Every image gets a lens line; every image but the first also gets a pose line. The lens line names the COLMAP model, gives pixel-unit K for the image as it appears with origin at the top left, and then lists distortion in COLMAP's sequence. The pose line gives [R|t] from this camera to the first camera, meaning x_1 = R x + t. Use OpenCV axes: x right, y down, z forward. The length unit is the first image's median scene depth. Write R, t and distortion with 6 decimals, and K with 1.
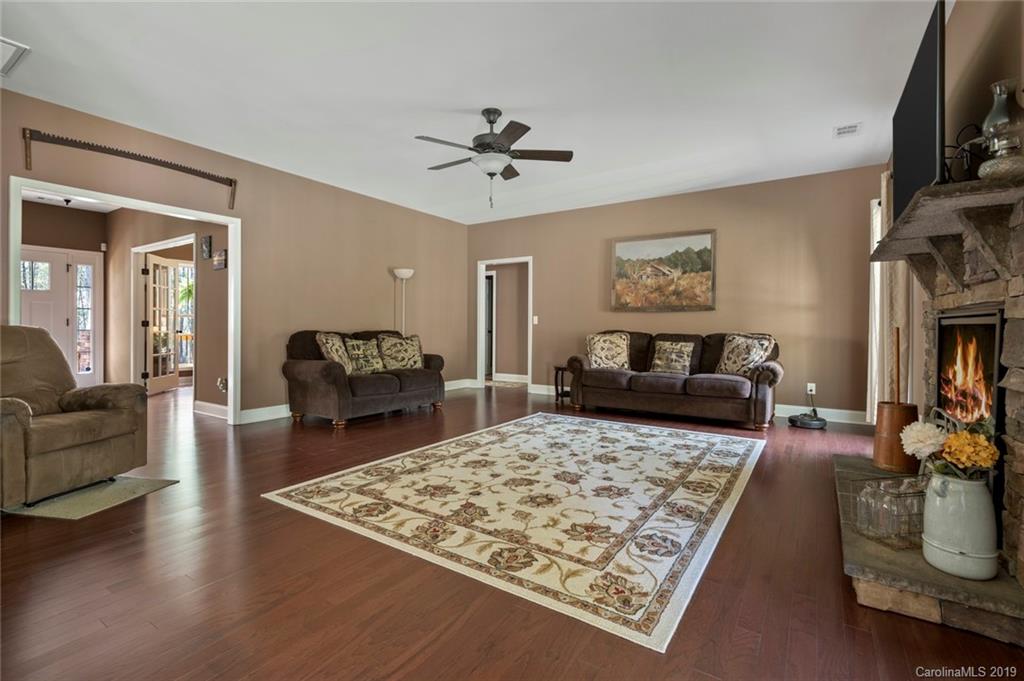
lens RADIAL K [[462.7, 0, 509.9], [0, 462.7, 331.2], [0, 0, 1]] dist [-0.001146, 0.000226]
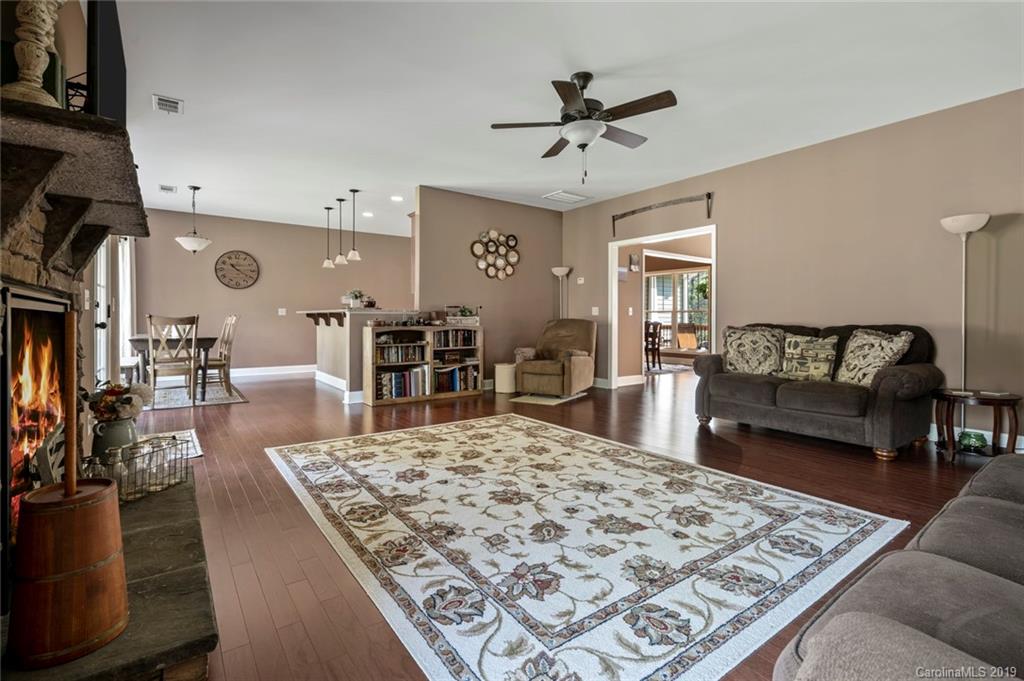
lens RADIAL K [[469.9, 0, 512.0], [0, 469.9, 332.1], [0, 0, 1]] dist [-0.000615, 0.000788]
pose [[-0.345801, 0.020065, -0.938093, 1.015879], [-0.009090, 0.999653, 0.024733, -0.004420], [0.938264, 0.017080, -0.345499, 1.416124]]
